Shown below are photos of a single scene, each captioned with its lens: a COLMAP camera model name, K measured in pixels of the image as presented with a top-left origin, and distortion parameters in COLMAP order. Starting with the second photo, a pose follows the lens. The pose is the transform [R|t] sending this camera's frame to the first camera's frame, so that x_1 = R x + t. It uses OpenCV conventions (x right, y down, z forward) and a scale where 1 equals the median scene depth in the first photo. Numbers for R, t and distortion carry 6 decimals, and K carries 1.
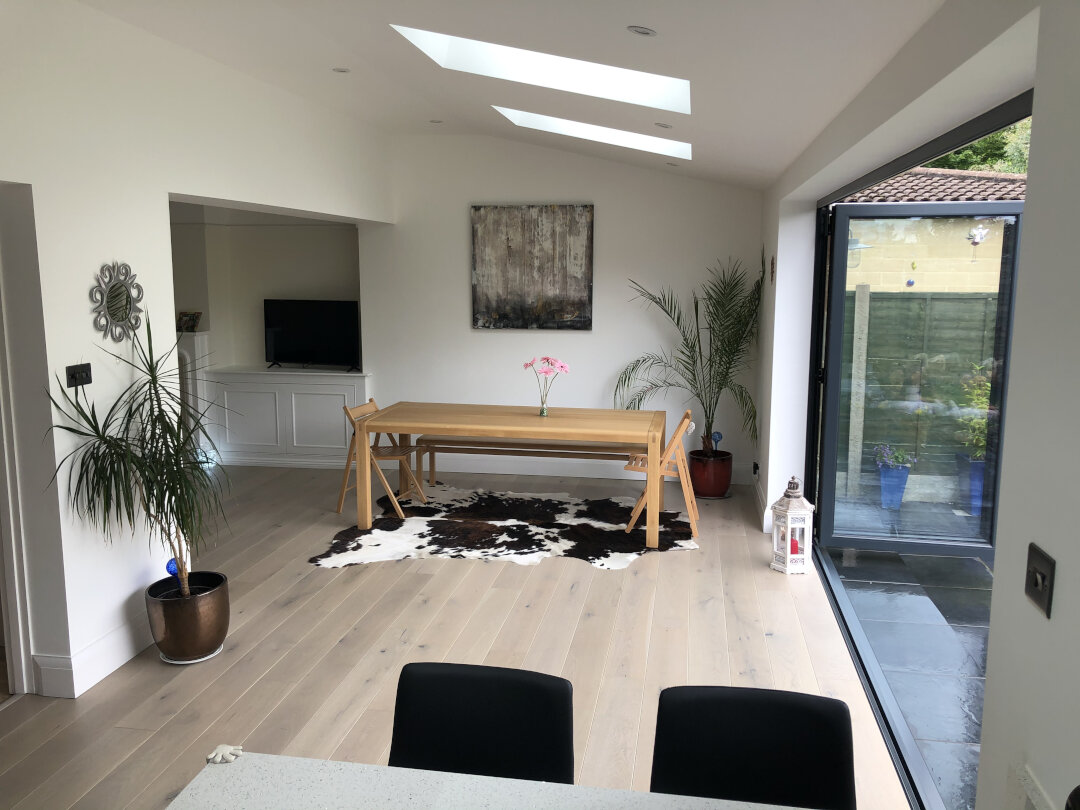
lens RADIAL K [[867.2, 0, 538.7], [0, 867.2, 398.0], [0, 0, 1]] dist [0.056935, -0.061933]
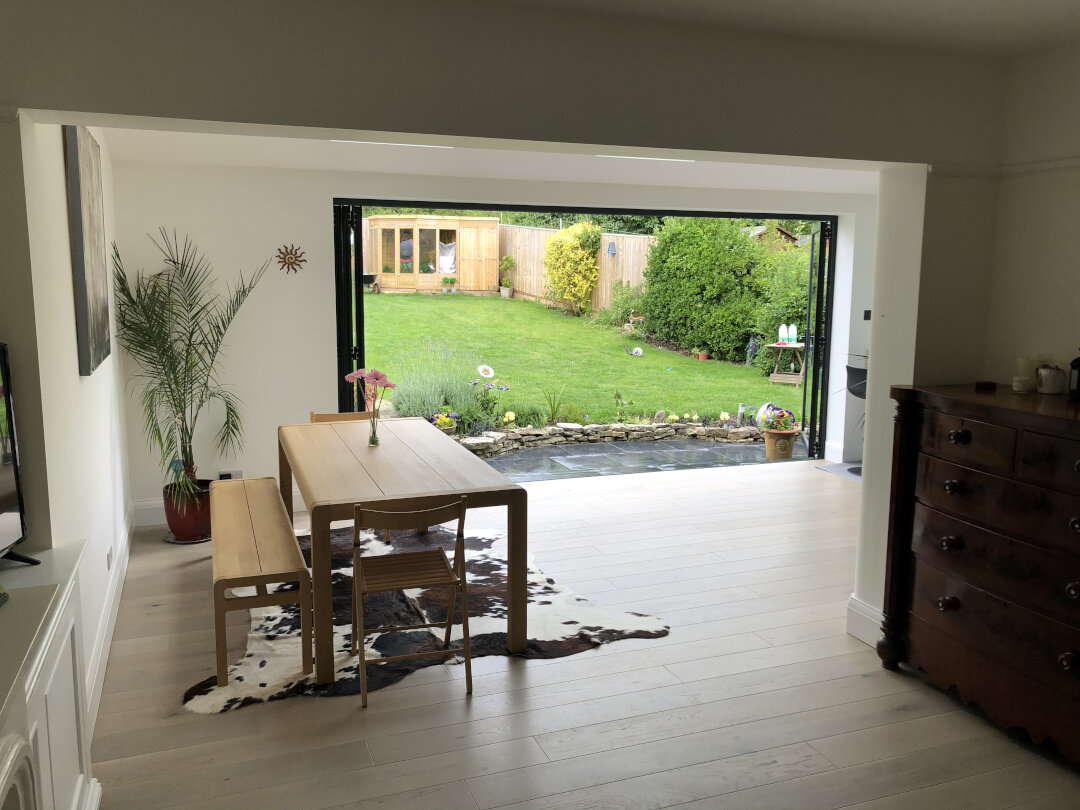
lens RADIAL K [[866.2, 0, 540.0], [0, 866.2, 405.0], [0, 0, 1]] dist [0.140713, -0.377753]
pose [[-0.504146, -0.142906, 0.851713, -0.808682], [0.112984, 0.966824, 0.229098, -0.197247], [-0.856196, 0.211729, -0.471274, 1.356718]]
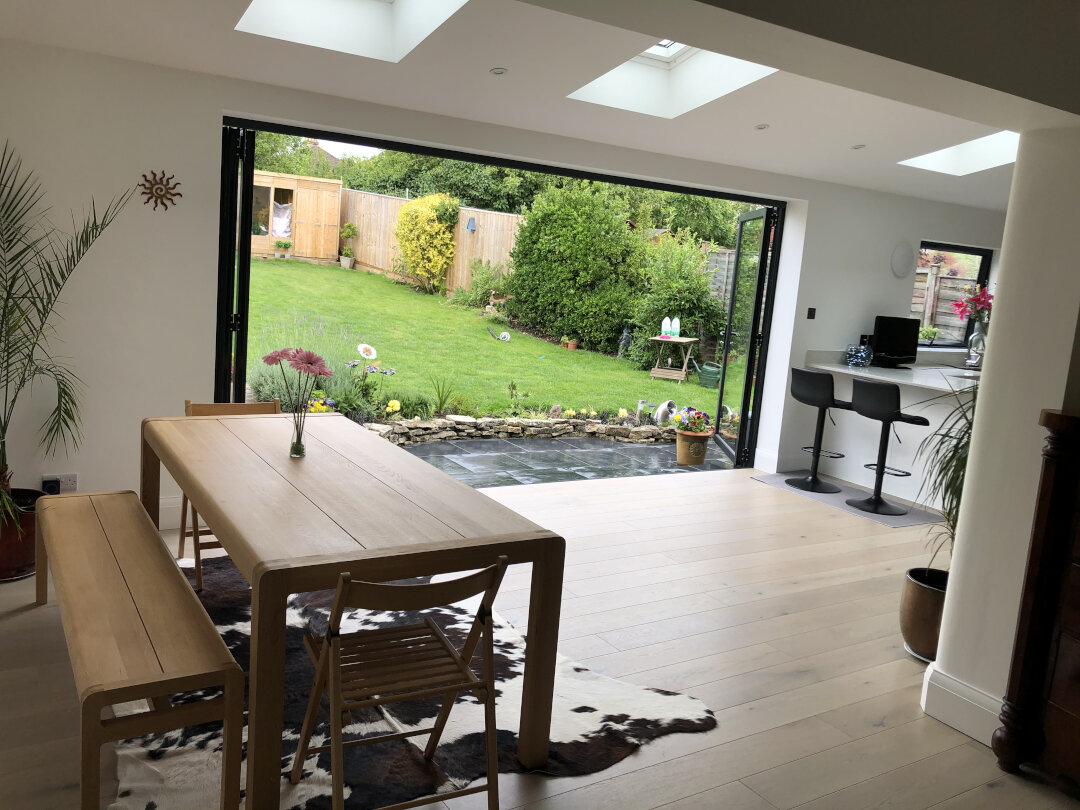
lens RADIAL K [[867.2, 0, 538.7], [0, 867.2, 398.0], [0, 0, 1]] dist [0.056935, -0.061933]
pose [[-0.665337, -0.178560, 0.724874, -0.547361], [0.019839, 0.966403, 0.256266, -0.173569], [-0.746279, 0.184884, -0.639441, 1.359017]]
